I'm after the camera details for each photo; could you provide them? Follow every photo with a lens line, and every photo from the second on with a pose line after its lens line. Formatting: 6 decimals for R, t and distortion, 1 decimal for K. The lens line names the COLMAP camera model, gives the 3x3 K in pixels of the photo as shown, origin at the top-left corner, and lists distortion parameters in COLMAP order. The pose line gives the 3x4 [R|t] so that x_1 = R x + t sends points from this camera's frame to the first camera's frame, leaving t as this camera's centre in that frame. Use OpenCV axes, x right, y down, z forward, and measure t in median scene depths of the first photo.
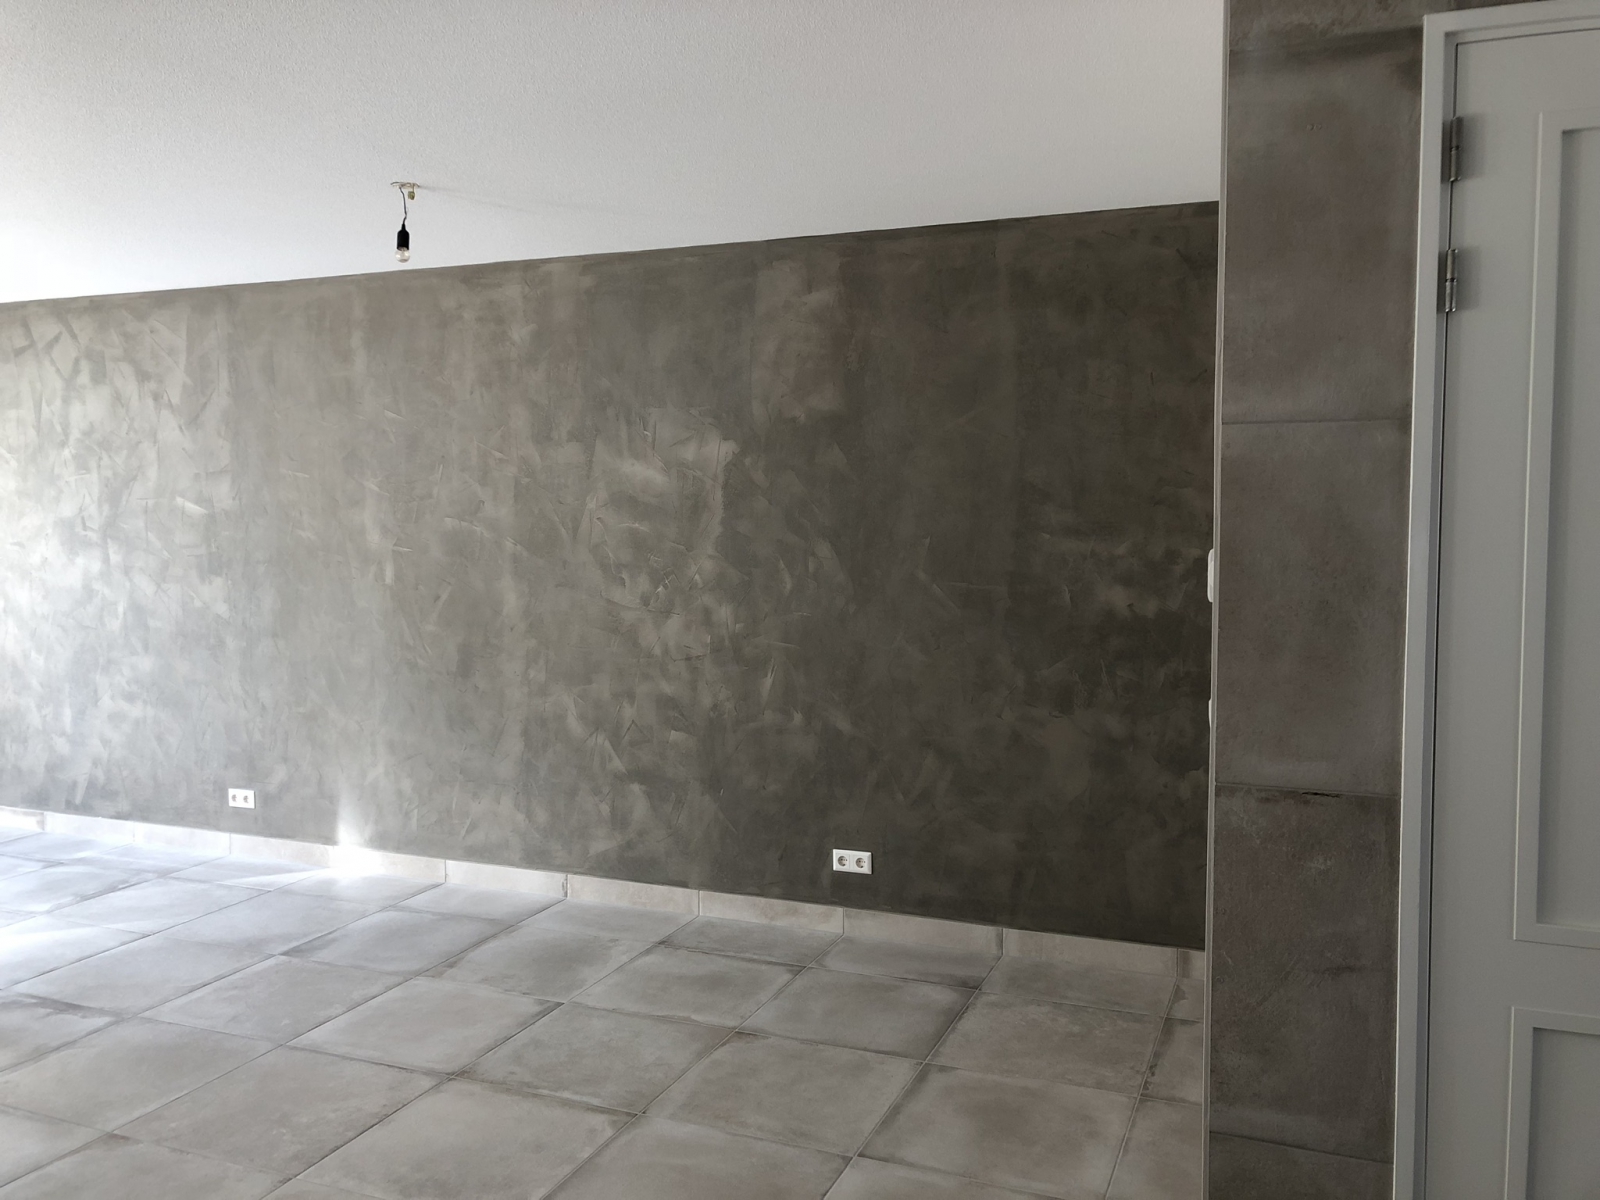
lens RADIAL K [[1297.7, 0, 793.2], [0, 1297.7, 599.8], [0, 0, 1]] dist [0.016455, -0.013015]
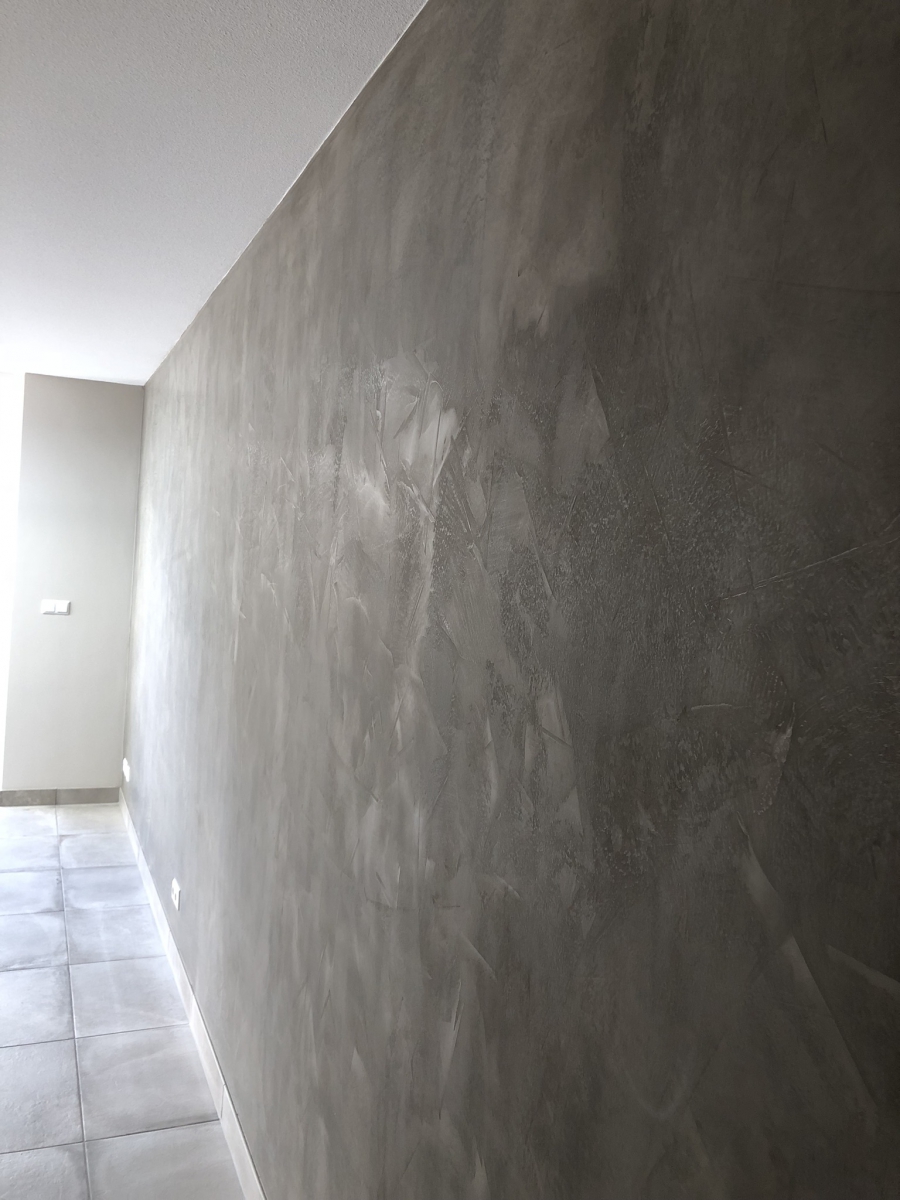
lens RADIAL K [[973.3, 0, 473.2], [0, 973.3, 584.7], [0, 0, 1]] dist [0.016455, -0.013015]
pose [[0.711051, 0.060979, -0.700491, 0.155194], [-0.120397, 0.992078, -0.035849, -0.050724], [0.692756, 0.109827, 0.712760, 0.697818]]
